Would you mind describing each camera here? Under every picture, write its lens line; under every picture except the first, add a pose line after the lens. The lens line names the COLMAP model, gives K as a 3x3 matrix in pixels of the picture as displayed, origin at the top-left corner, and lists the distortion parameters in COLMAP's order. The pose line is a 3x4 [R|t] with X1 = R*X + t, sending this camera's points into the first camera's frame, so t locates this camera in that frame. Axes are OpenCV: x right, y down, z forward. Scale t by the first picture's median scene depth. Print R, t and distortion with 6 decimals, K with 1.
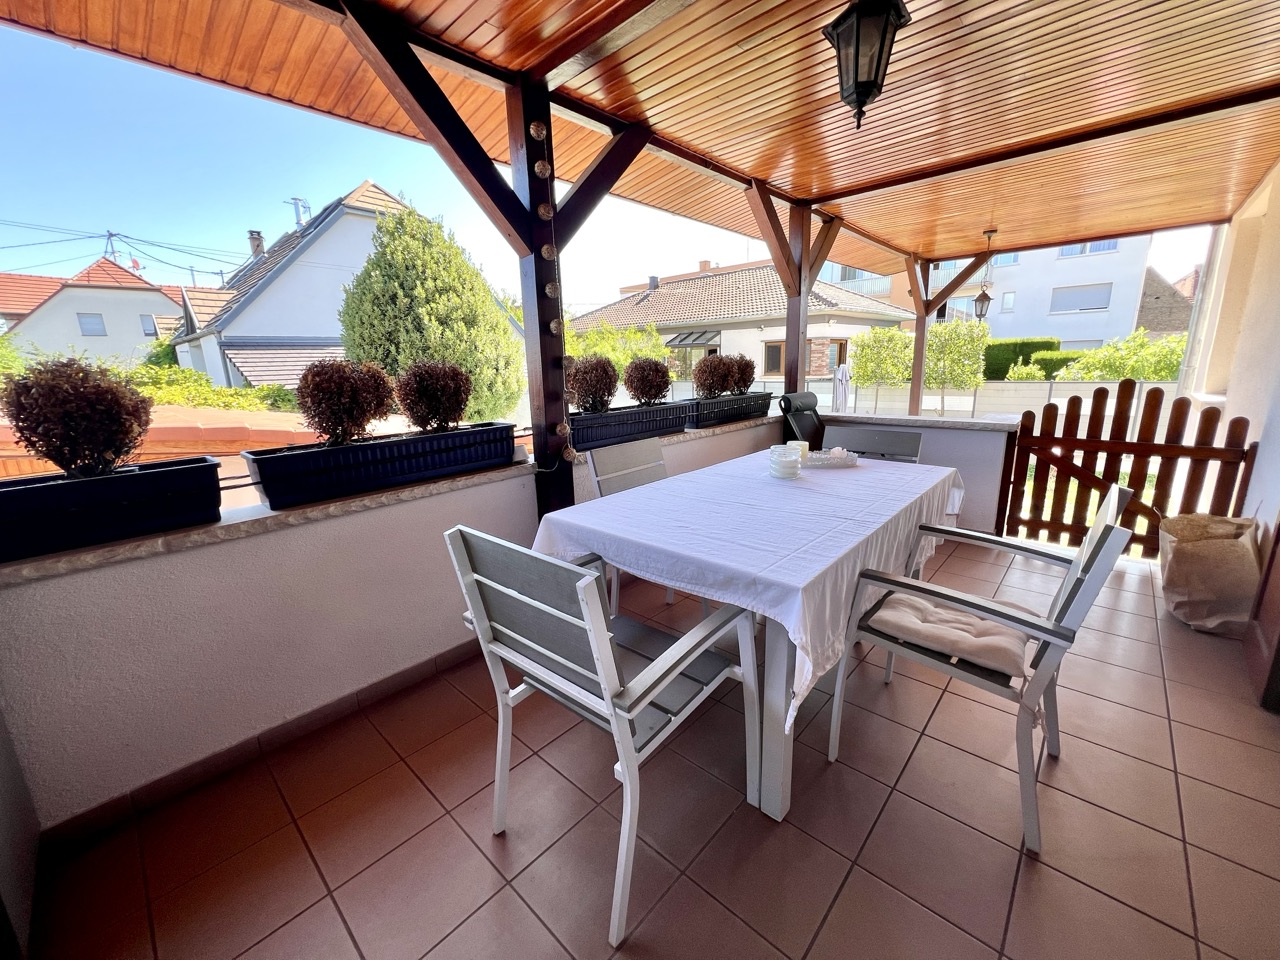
lens RADIAL K [[509.2, 0, 636.9], [0, 509.2, 477.8], [0, 0, 1]] dist [-0.001776, -0.000008]
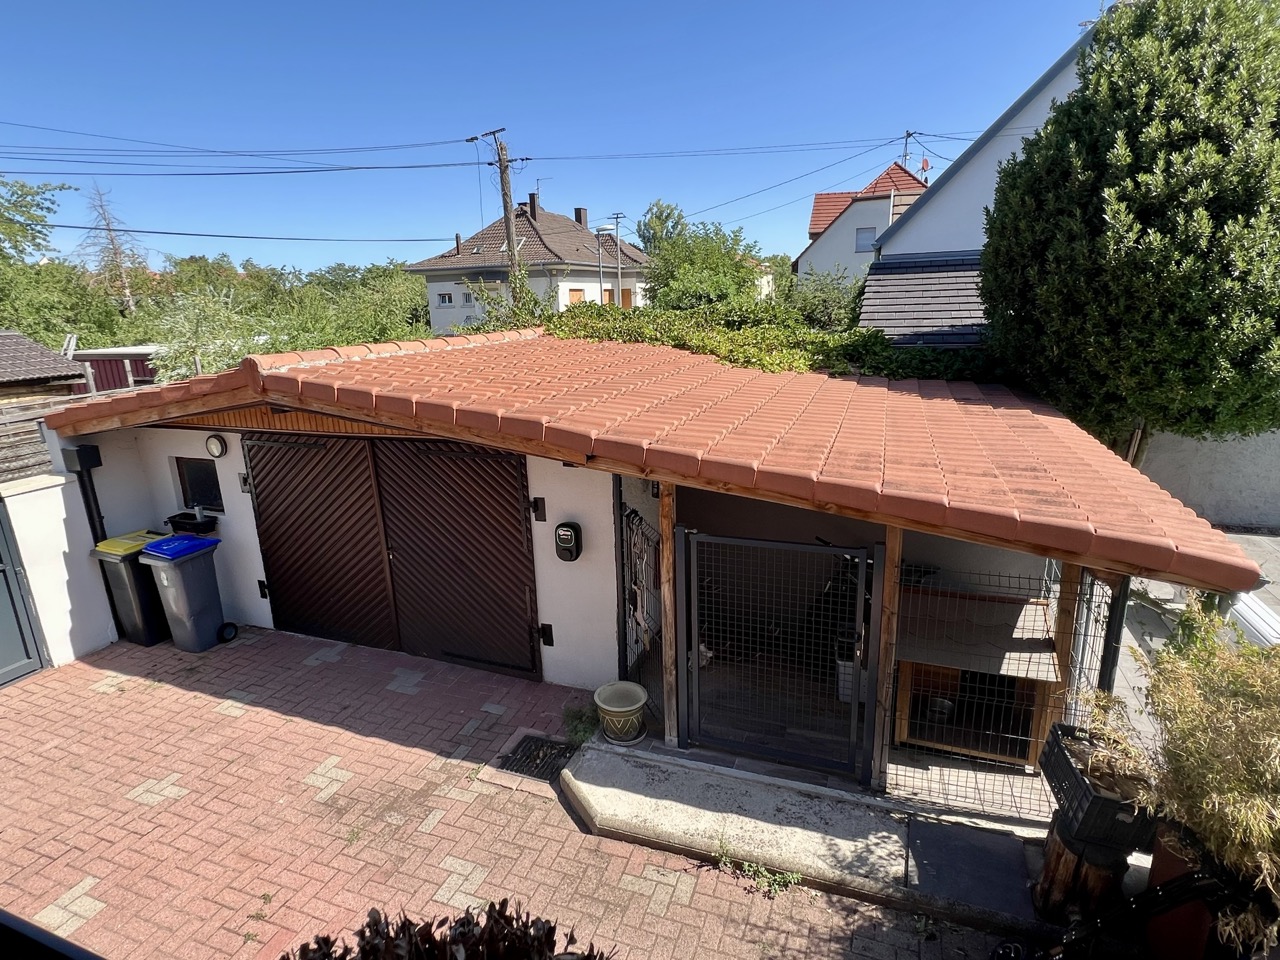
lens RADIAL K [[684.5, 0, 638.5], [0, 684.5, 481.7], [0, 0, 1]] dist [0.004424, 0.000533]
pose [[0.372472, 0.260426, -0.890754, 0.067603], [-0.192644, 0.960609, 0.200295, -0.104142], [0.907829, 0.096994, 0.407970, 0.335986]]
